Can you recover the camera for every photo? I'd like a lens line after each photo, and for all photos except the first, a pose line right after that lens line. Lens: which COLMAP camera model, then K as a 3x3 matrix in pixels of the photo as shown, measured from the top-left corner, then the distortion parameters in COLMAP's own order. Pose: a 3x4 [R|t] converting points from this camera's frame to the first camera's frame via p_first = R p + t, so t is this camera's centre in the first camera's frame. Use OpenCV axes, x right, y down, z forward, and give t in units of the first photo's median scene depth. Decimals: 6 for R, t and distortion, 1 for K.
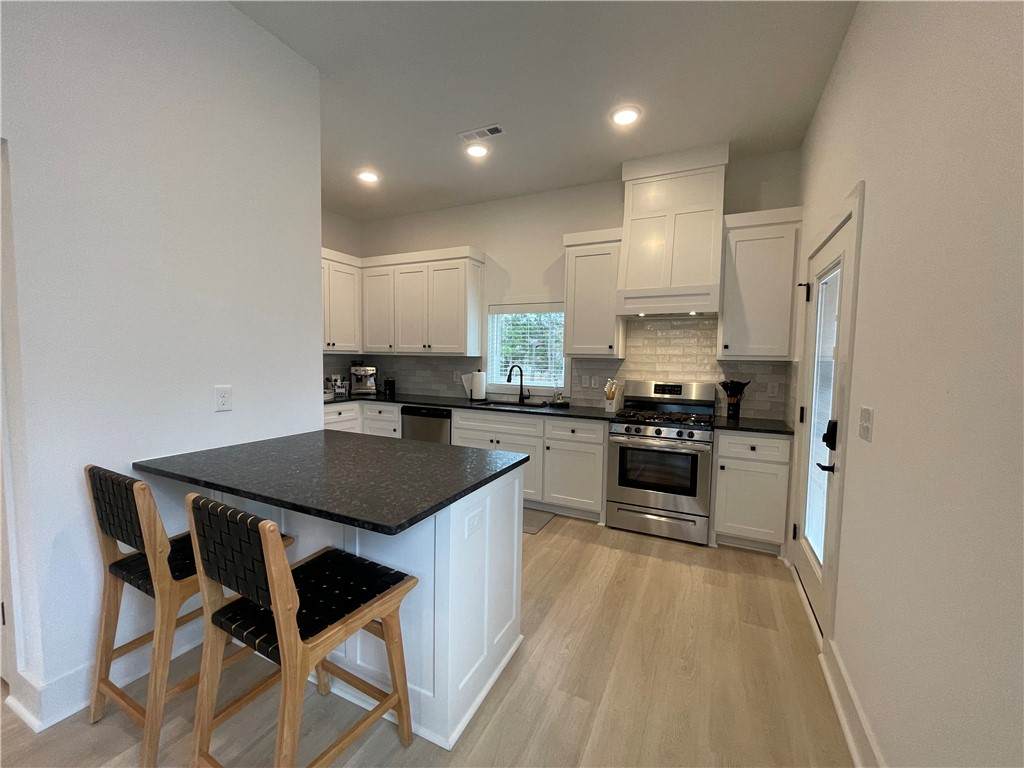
lens RADIAL K [[414.6, 0, 513.9], [0, 414.6, 386.4], [0, 0, 1]] dist [0.001114, -0.000001]
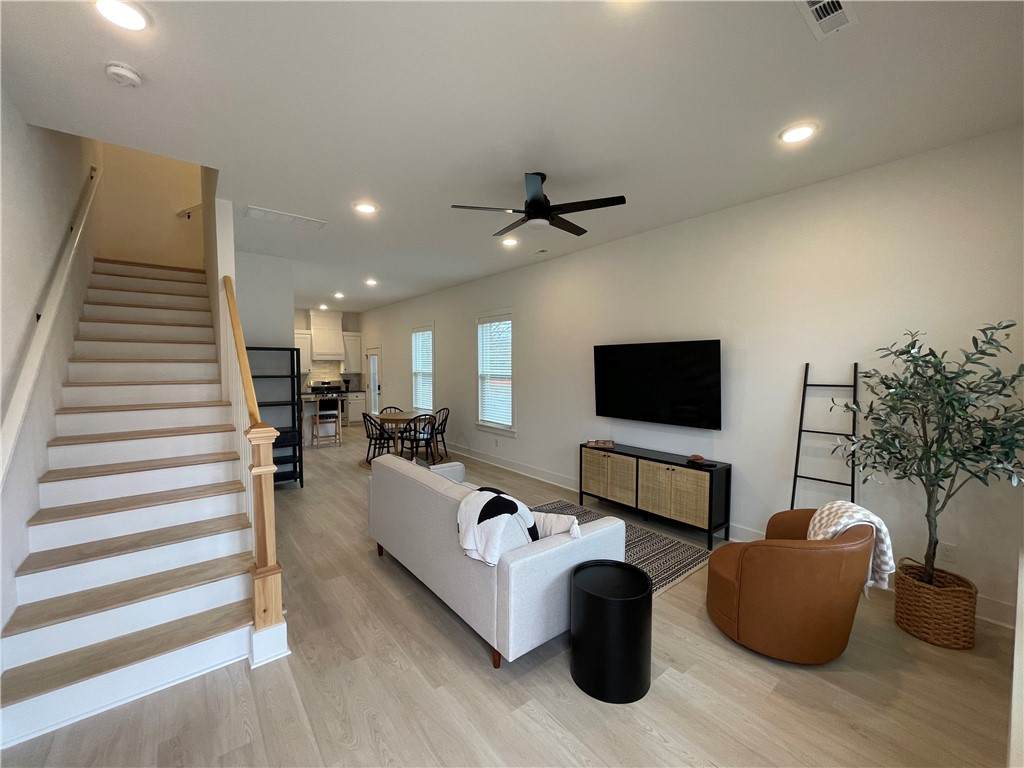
lens RADIAL K [[414.6, 0, 511.5], [0, 414.6, 384.2], [0, 0, 1]] dist [0.001114, -0.000001]
pose [[0.413480, -0.059713, 0.908553, -2.195889], [0.063253, 0.997320, 0.036761, -0.013587], [-0.908313, 0.042269, 0.416149, -1.815761]]
